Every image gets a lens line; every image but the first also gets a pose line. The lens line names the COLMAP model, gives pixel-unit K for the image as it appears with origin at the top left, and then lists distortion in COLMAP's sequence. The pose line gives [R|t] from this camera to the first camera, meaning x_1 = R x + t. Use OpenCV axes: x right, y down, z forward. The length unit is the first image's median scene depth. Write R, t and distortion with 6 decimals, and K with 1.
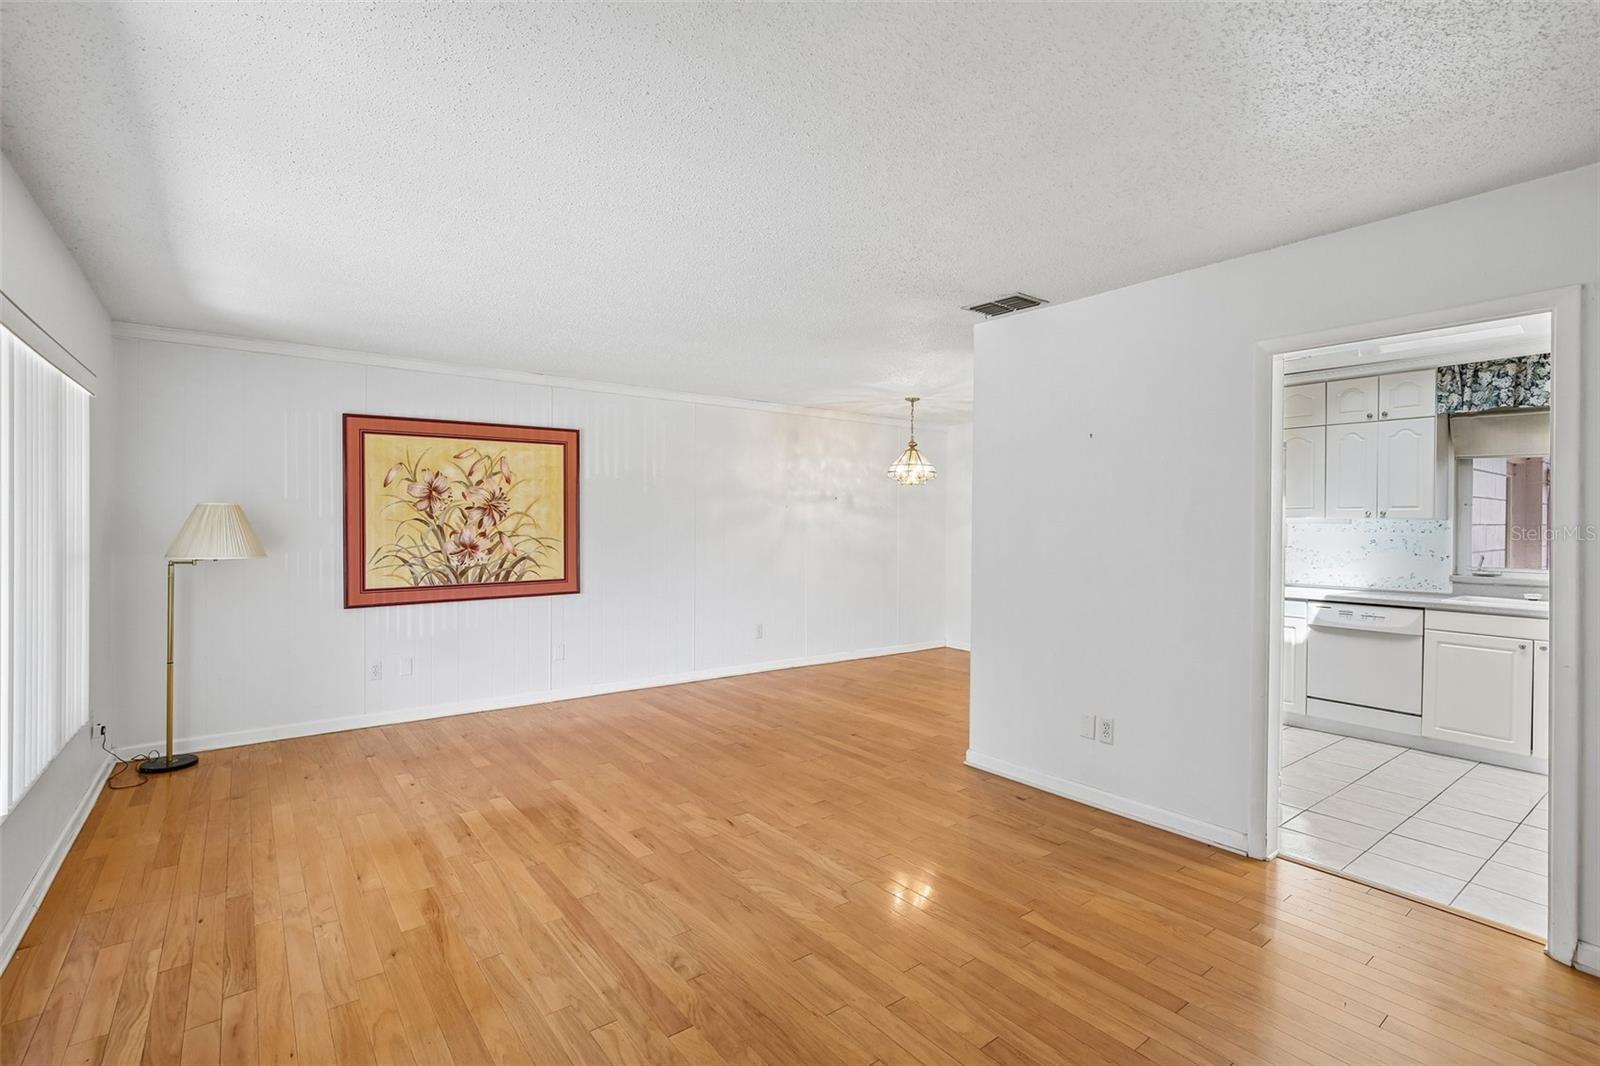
lens RADIAL K [[742.4, 0, 793.9], [0, 742.4, 530.3], [0, 0, 1]] dist [-0.004466, 0.000066]
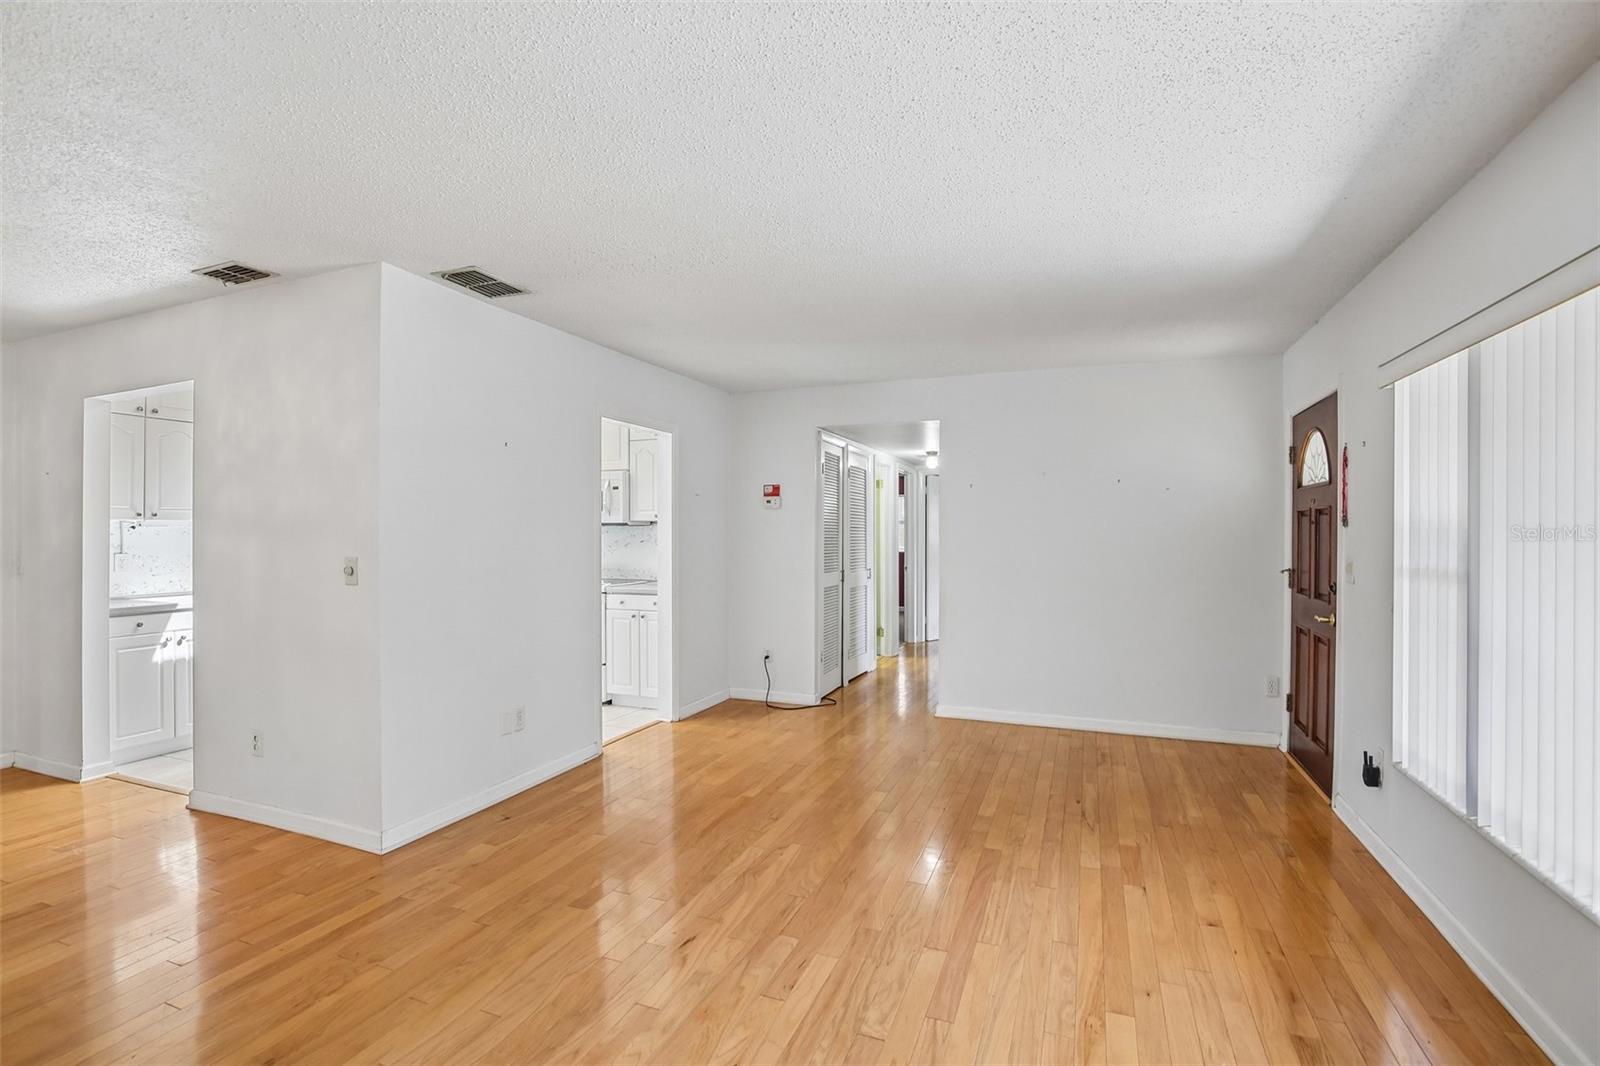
lens RADIAL K [[744.5, 0, 798.9], [0, 744.5, 526.9], [0, 0, 1]] dist [-0.023303, 0.000092]
pose [[-0.522391, -0.001538, 0.852704, -0.504216], [0.003743, 0.999985, 0.004096, -0.010044], [-0.852698, 0.005332, -0.522378, 0.851938]]
